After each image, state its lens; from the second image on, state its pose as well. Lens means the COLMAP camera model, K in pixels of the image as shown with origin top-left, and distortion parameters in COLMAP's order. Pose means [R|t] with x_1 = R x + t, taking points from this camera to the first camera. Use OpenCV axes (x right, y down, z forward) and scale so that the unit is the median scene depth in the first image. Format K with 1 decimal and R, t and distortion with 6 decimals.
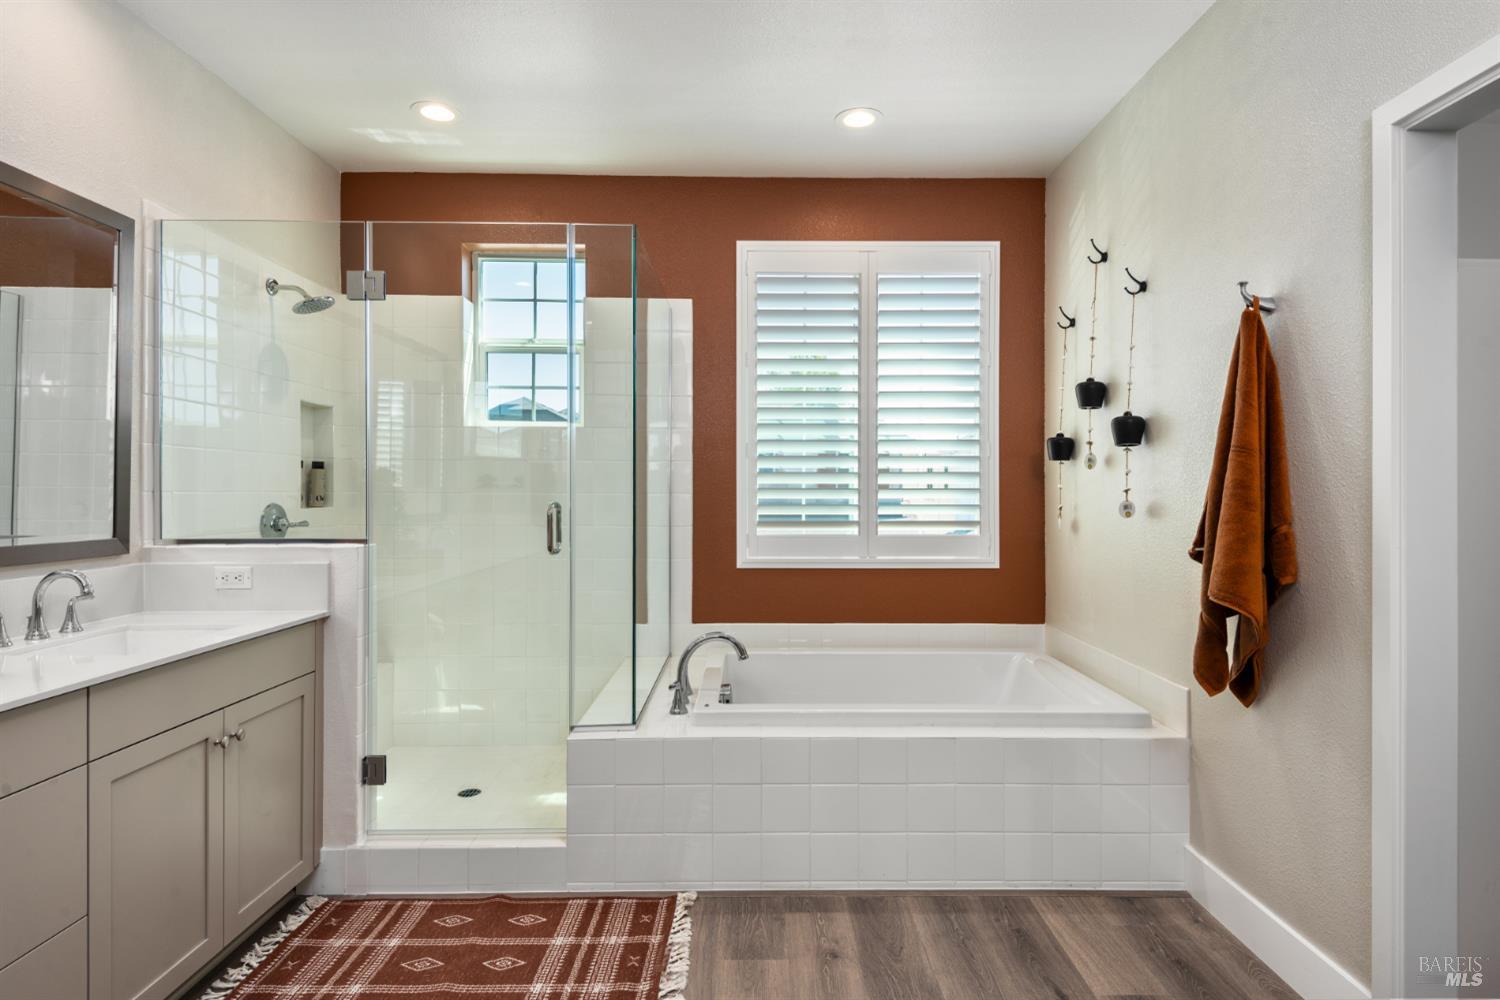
lens RADIAL K [[797.0, 0, 750.0], [0, 797.0, 500.0], [0, 0, 1]] dist [0.038907, -0.037473]
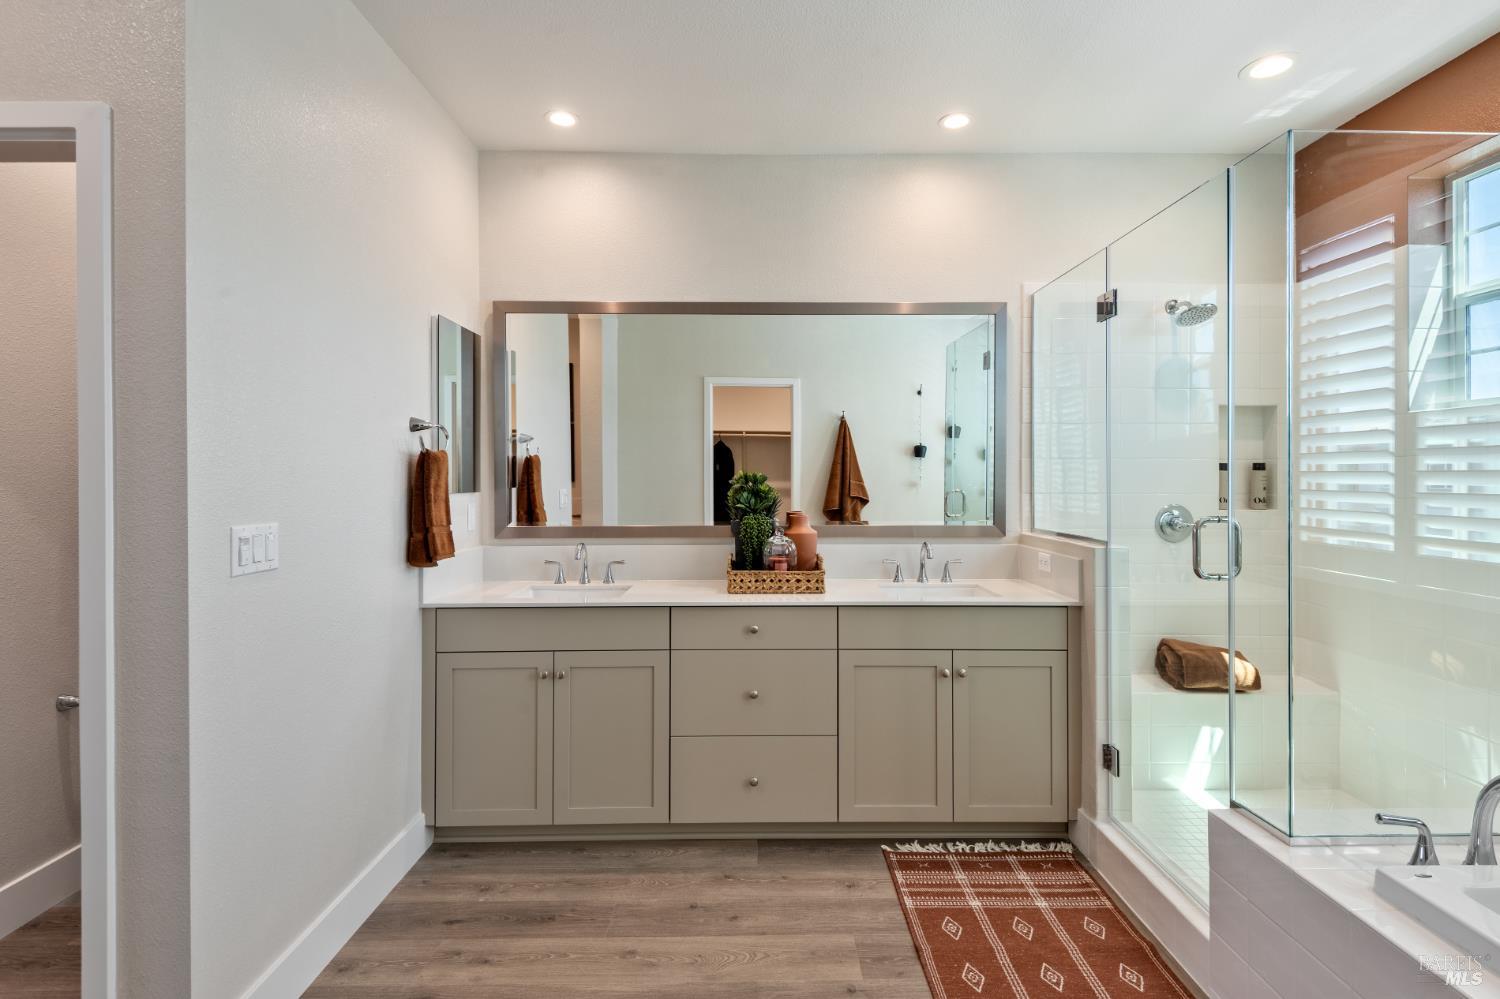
lens RADIAL K [[745.7, 0, 766.5], [0, 745.7, 484.4], [0, 0, 1]] dist [0.000634, -0.000430]
pose [[-0.008842, 0.006942, -0.999937, 0.532597], [-0.013586, 0.999883, 0.007062, -0.028231], [0.999869, 0.013648, -0.008747, 0.565746]]
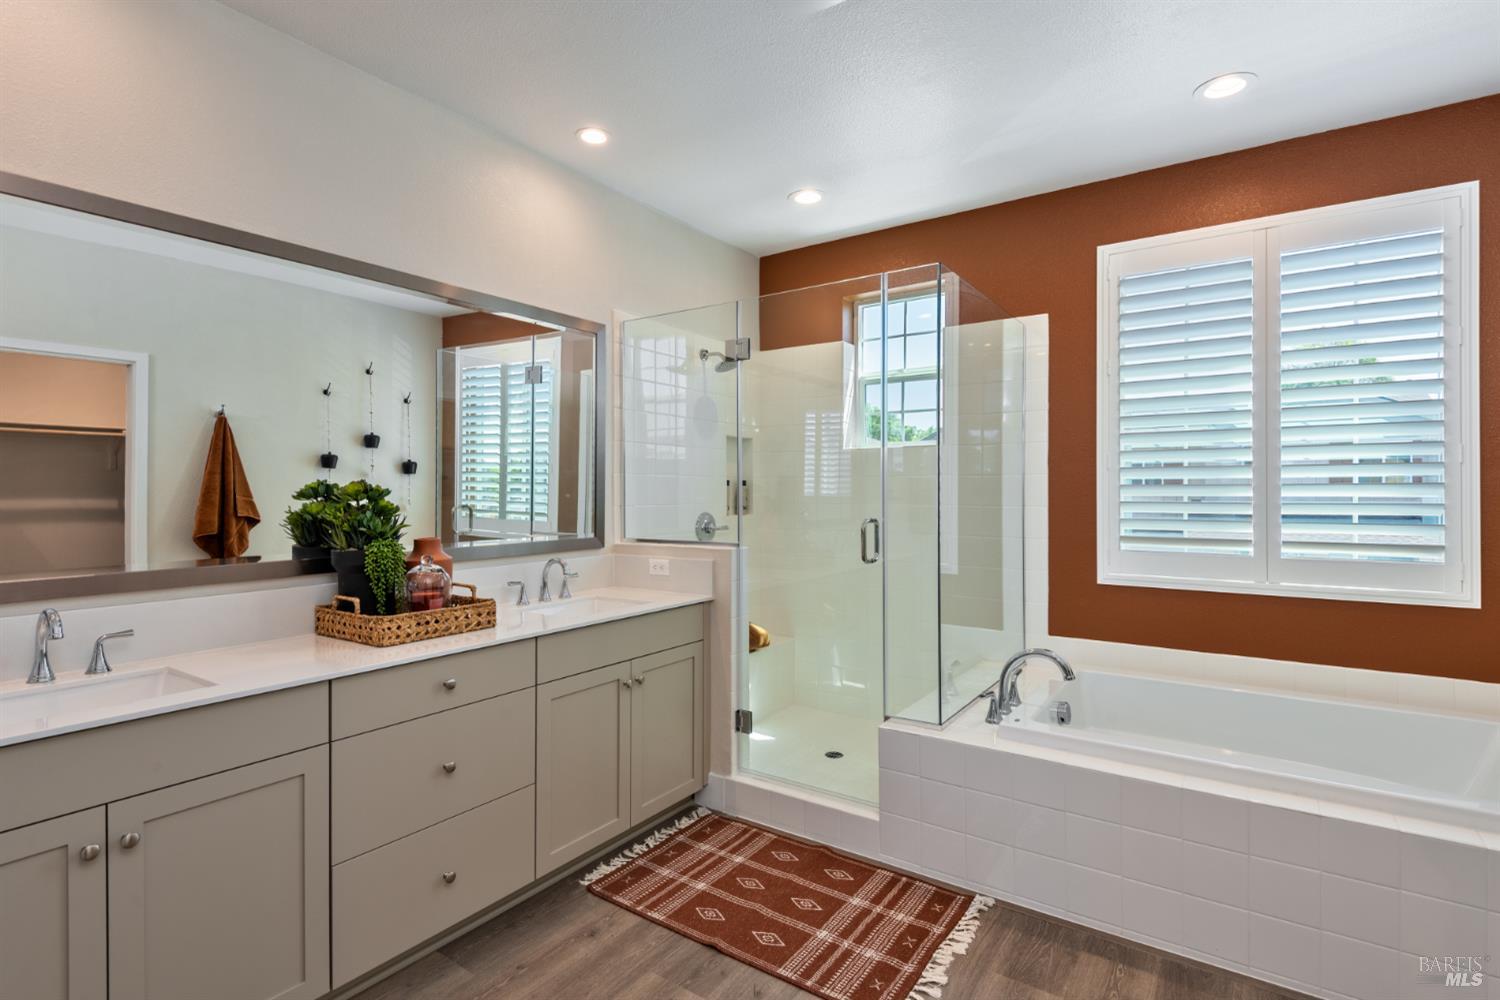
lens RADIAL K [[707.8, 0, 750.0], [0, 707.8, 500.0], [0, 0, 1]] dist [0.022141, -0.021340]
pose [[0.816245, 0.003938, -0.577692, 0.205697], [-0.003657, 0.999992, 0.001649, -0.024202], [0.577694, 0.000767, 0.816253, 0.075086]]
